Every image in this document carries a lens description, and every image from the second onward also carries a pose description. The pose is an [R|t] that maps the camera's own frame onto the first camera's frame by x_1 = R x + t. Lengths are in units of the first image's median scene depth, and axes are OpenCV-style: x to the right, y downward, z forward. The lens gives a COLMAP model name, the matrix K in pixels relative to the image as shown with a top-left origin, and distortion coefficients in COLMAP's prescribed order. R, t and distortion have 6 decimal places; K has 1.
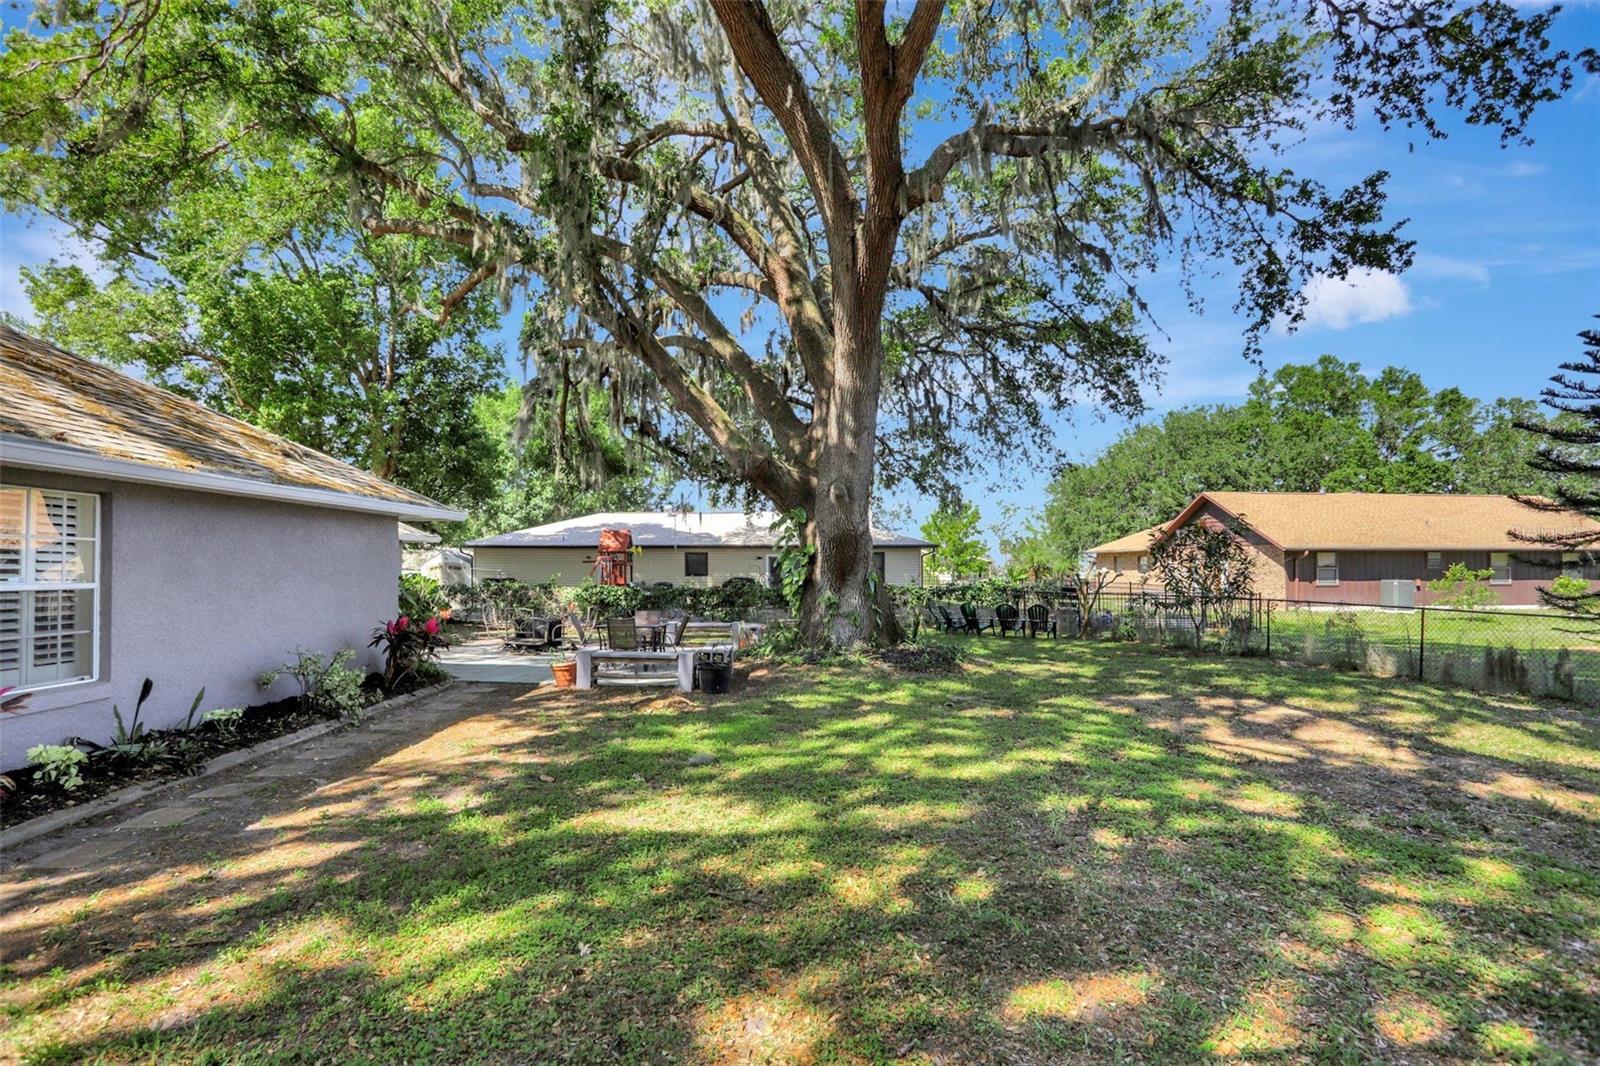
lens RADIAL K [[790.6, 0, 796.8], [0, 790.6, 536.4], [0, 0, 1]] dist [-0.057191, 0.022936]
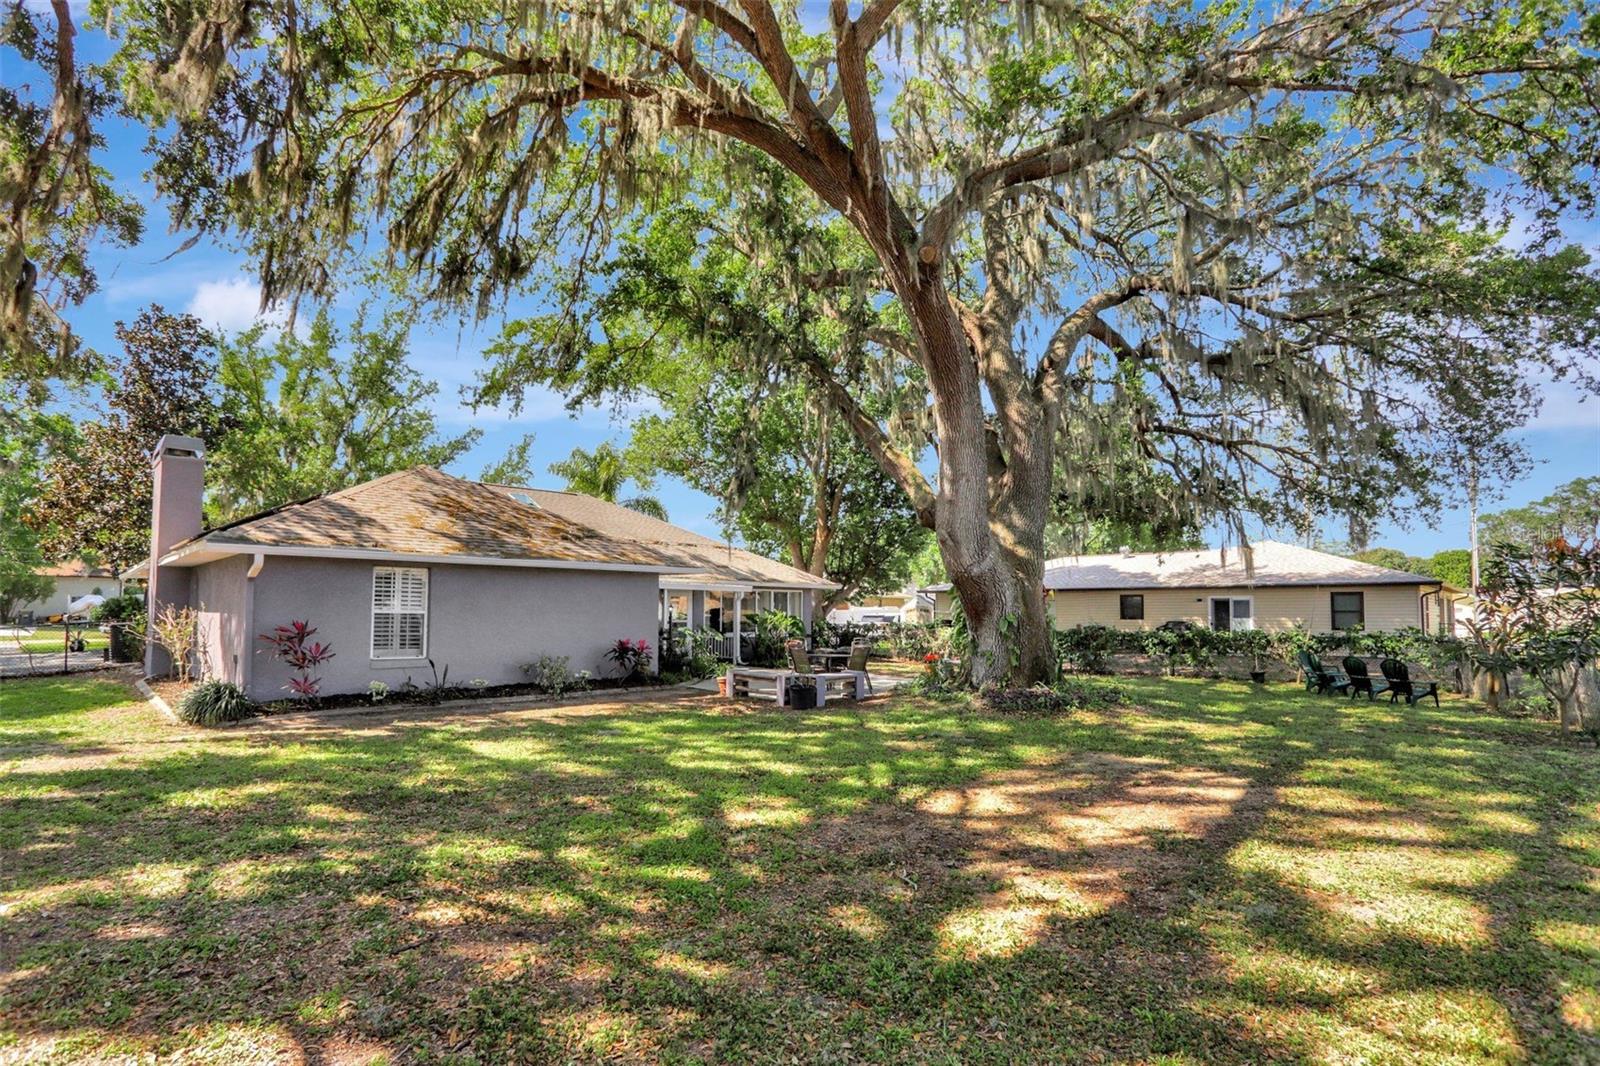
lens RADIAL K [[790.6, 0, 790.4], [0, 790.6, 531.4], [0, 0, 1]] dist [-0.057191, 0.022936]
pose [[0.695587, -0.065739, -0.715428, 0.549199], [0.020736, 0.997227, -0.071471, 0.006580], [0.718143, 0.034879, 0.695021, 0.088538]]
